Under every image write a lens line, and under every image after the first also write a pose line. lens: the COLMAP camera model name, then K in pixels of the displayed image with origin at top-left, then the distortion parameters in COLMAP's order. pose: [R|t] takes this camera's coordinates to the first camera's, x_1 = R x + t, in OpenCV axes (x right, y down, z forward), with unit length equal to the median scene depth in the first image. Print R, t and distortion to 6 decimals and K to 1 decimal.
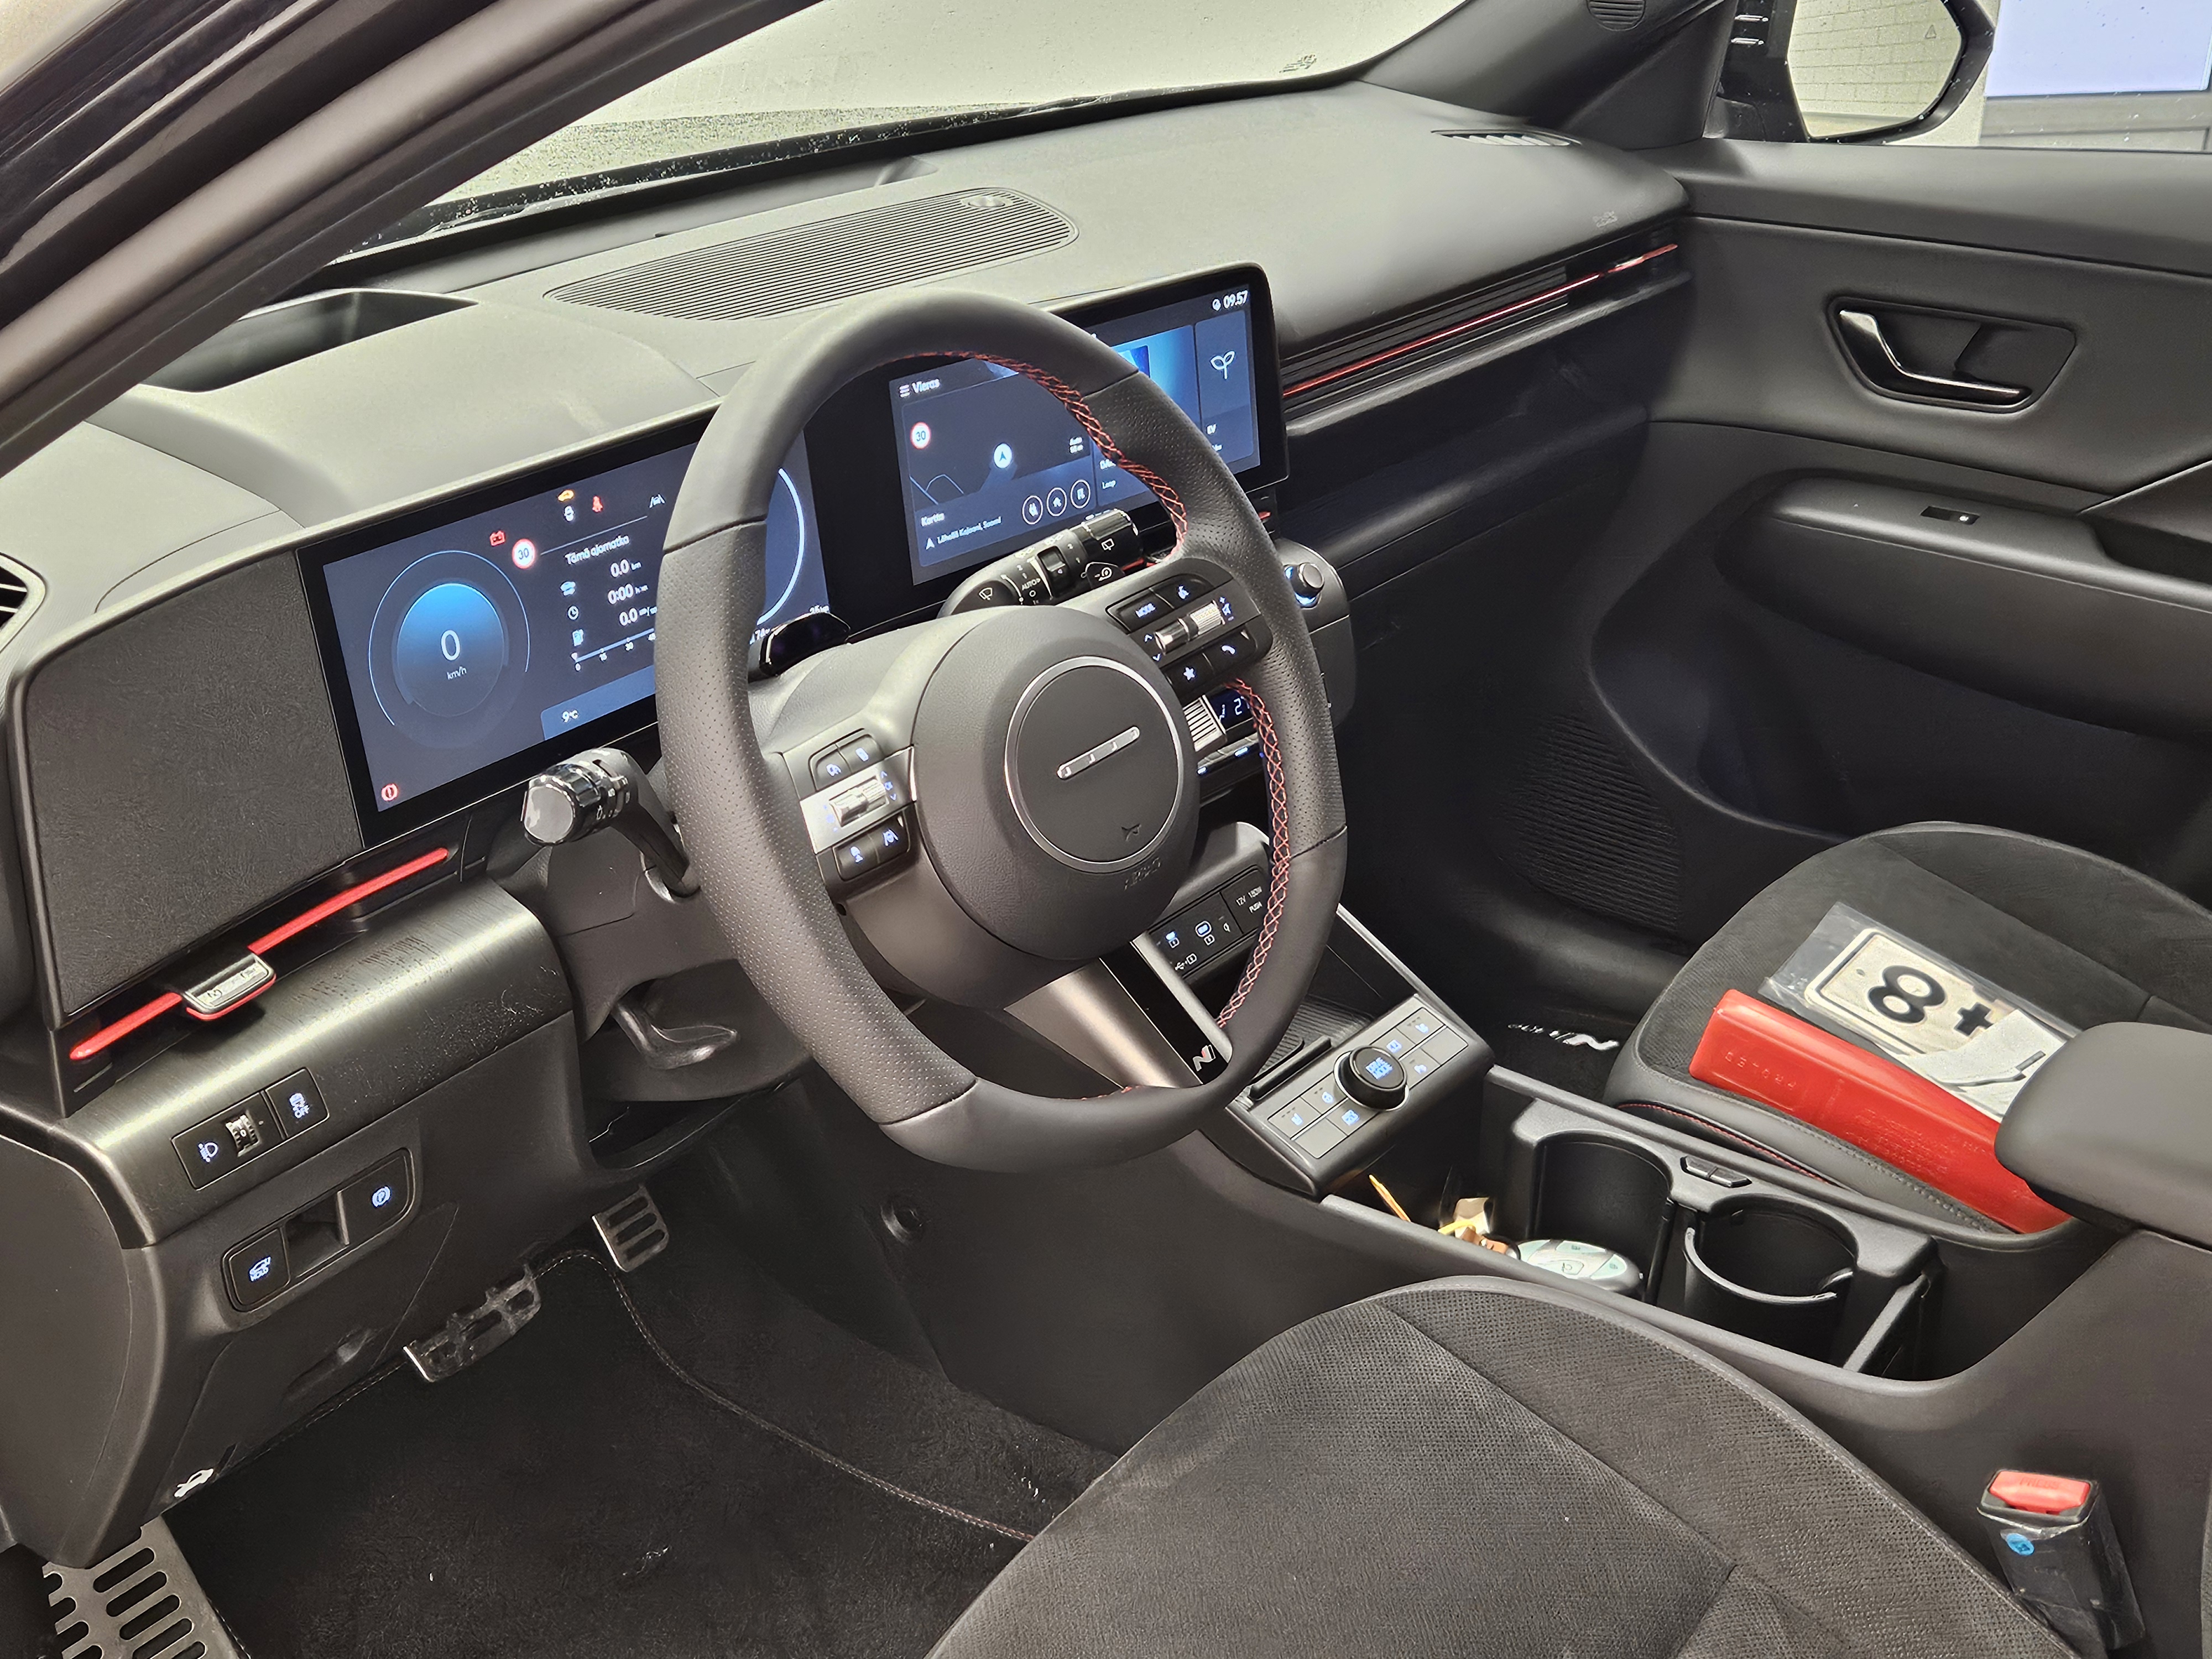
lens RADIAL K [[2426.6, 0, 1128.5], [0, 2426.6, 836.3], [0, 0, 1]] dist [0.059474, -0.014151]
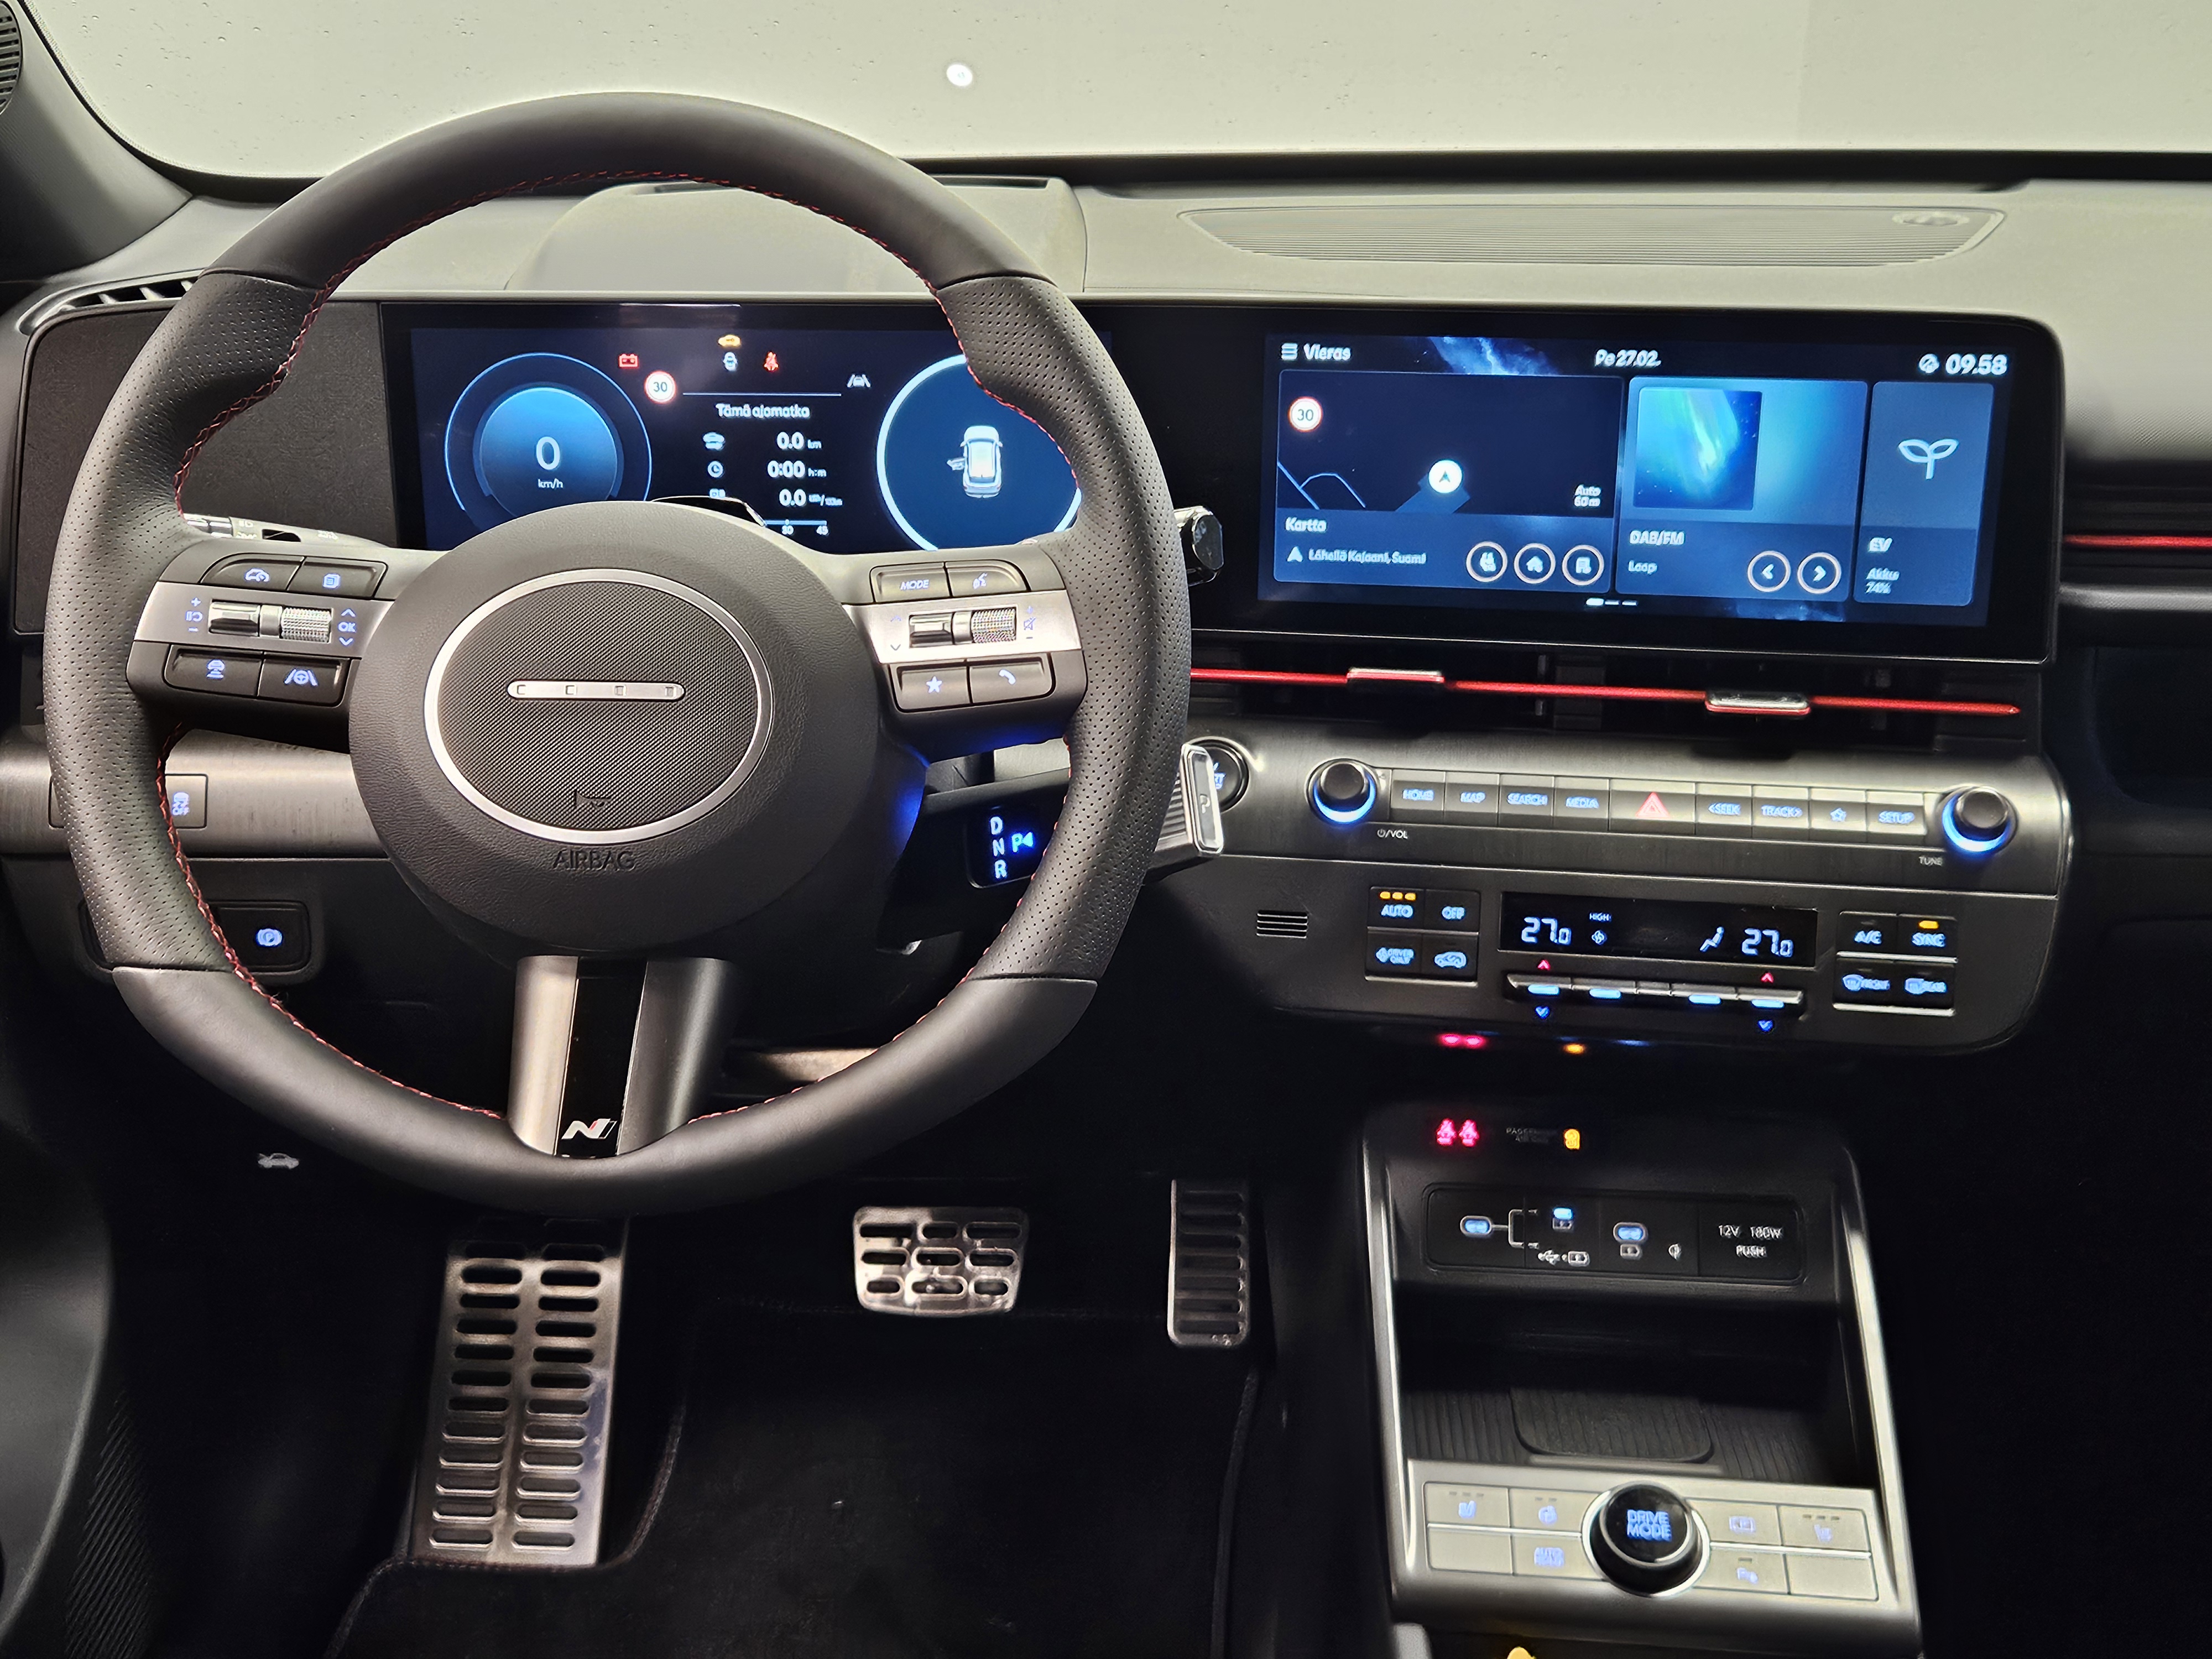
lens RADIAL K [[2426.6, 0, 1128.5], [0, 2426.6, 836.3], [0, 0, 1]] dist [0.059474, -0.014151]
pose [[0.548138, 0.308998, -0.777216, 0.533559], [-0.360672, 0.925739, 0.113679, -0.108245], [0.754626, 0.218008, 0.618879, 0.506559]]
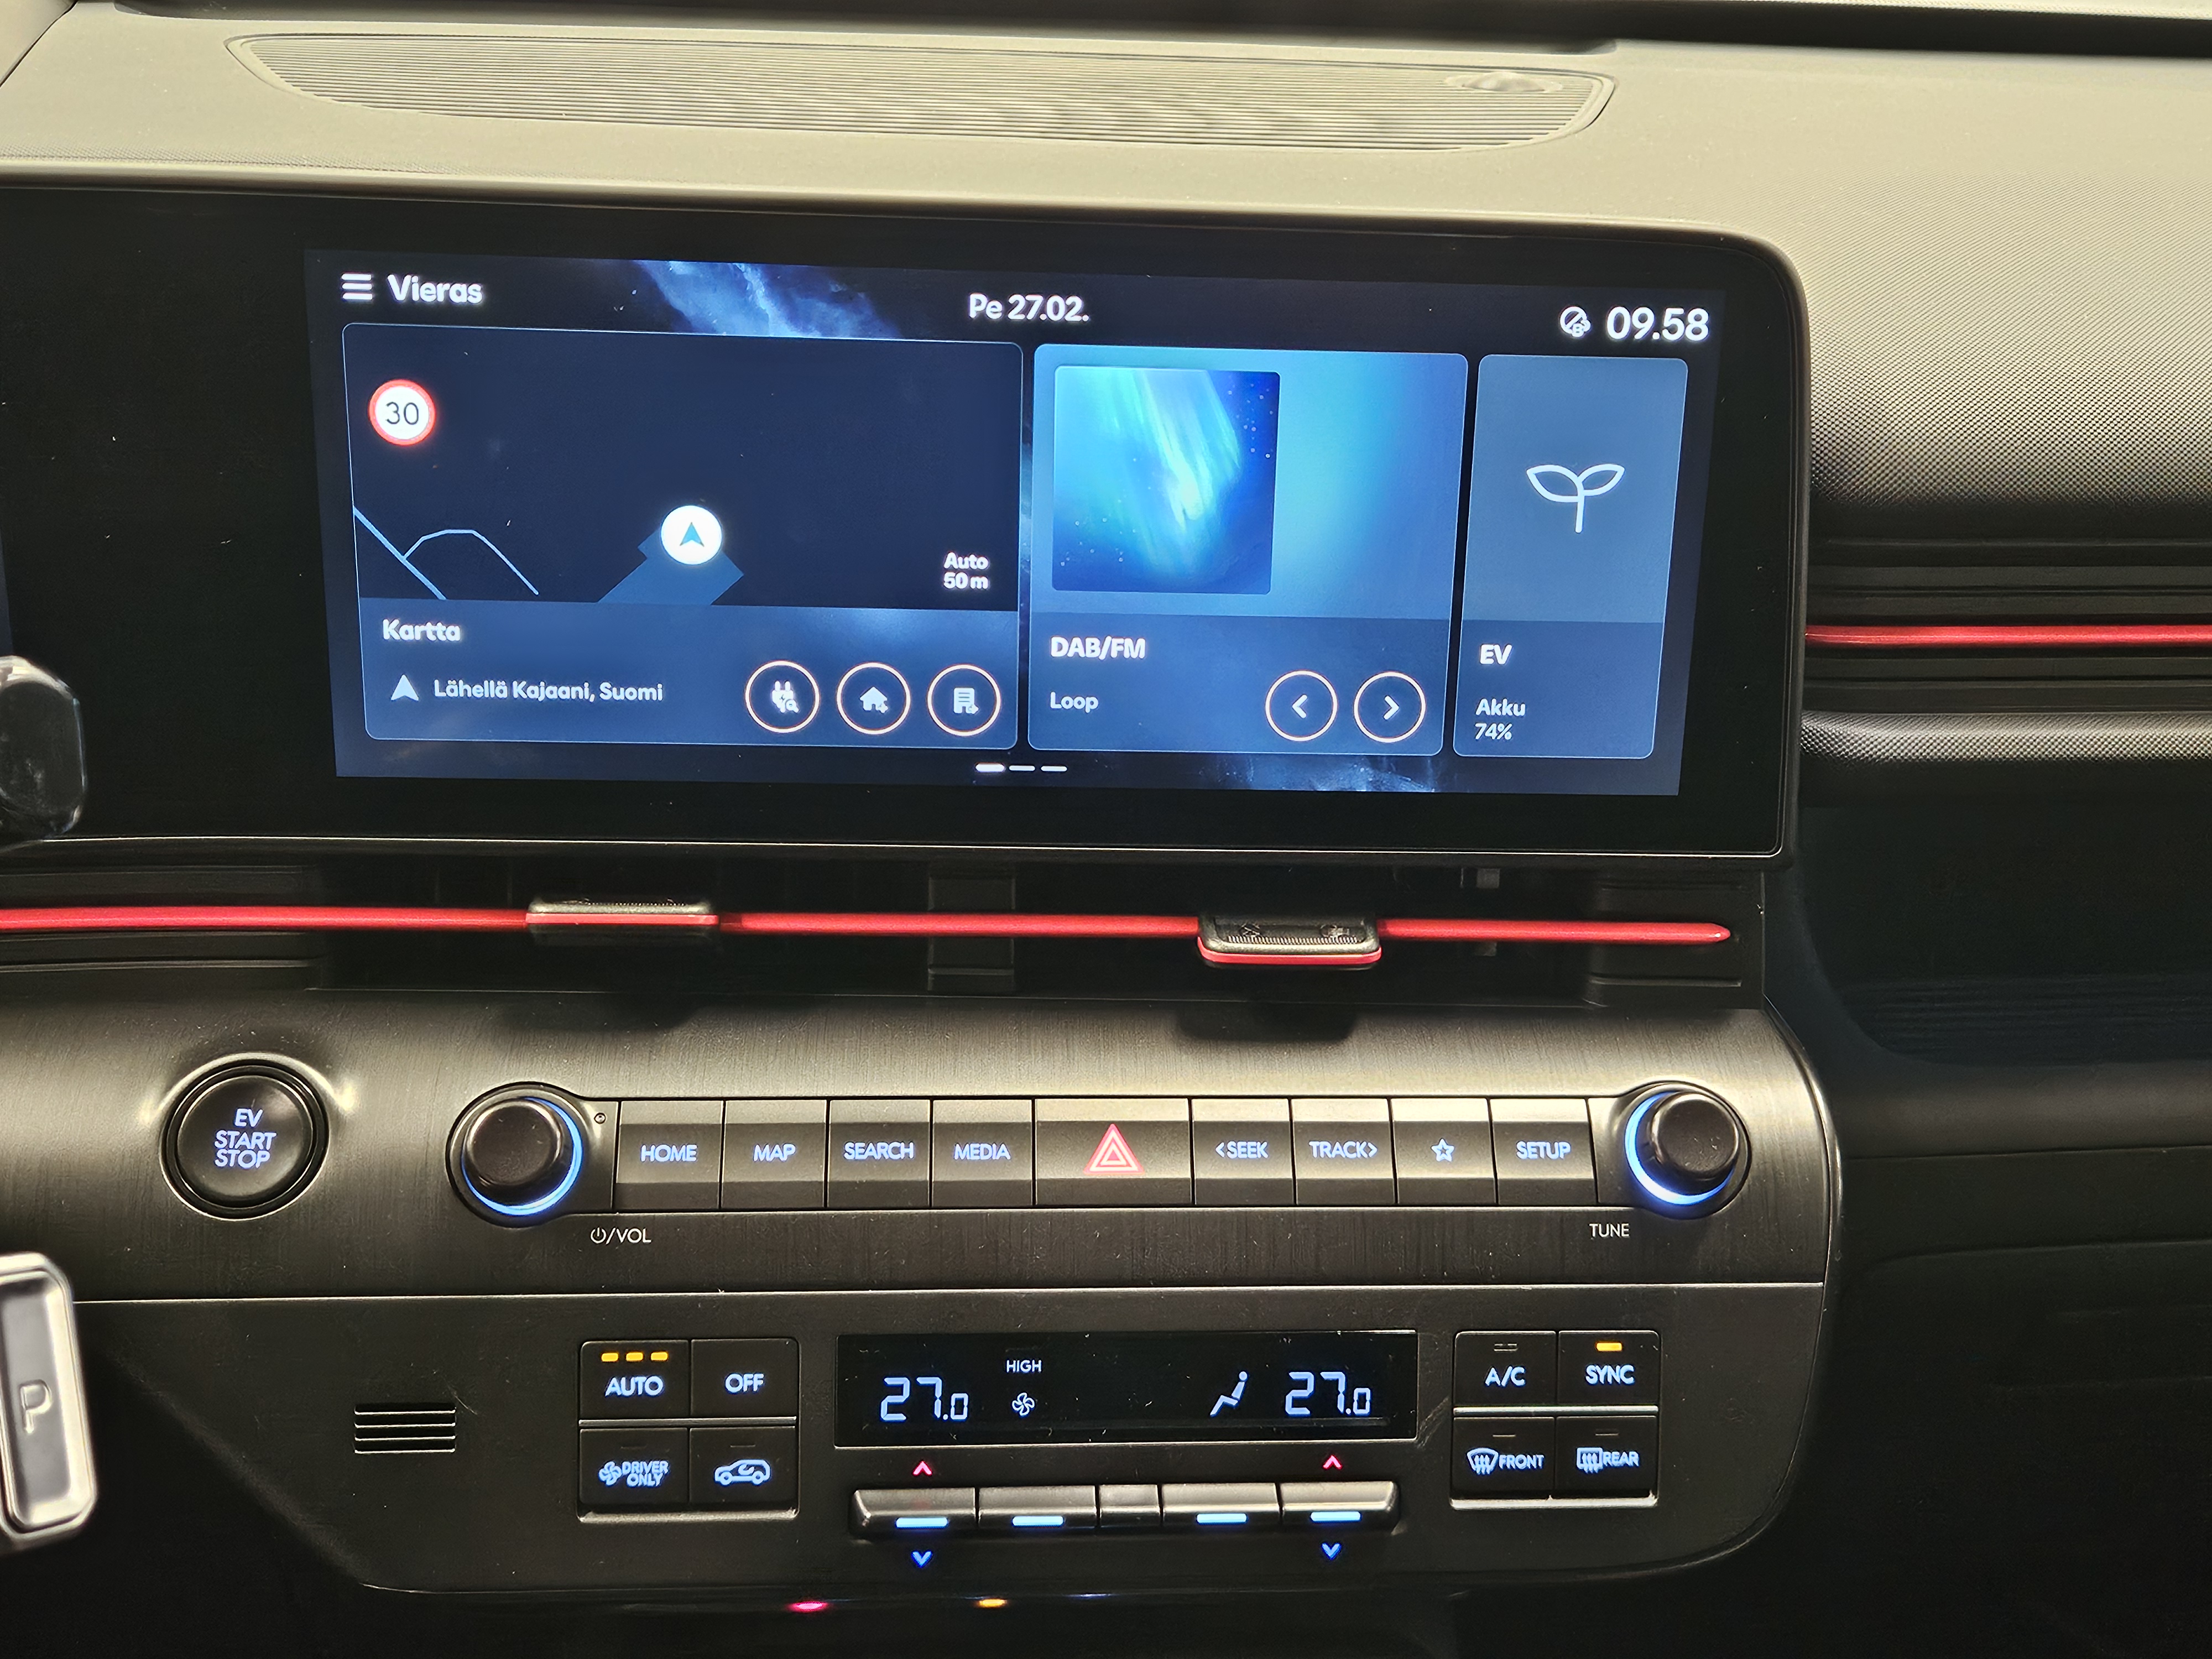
lens RADIAL K [[2426.6, 0, 1128.5], [0, 2426.6, 836.3], [0, 0, 1]] dist [0.059474, -0.014151]
pose [[0.720231, 0.297125, -0.626885, 0.264610], [-0.339358, 0.939037, 0.055186, -0.163045], [0.605065, 0.172992, 0.777155, 0.781899]]
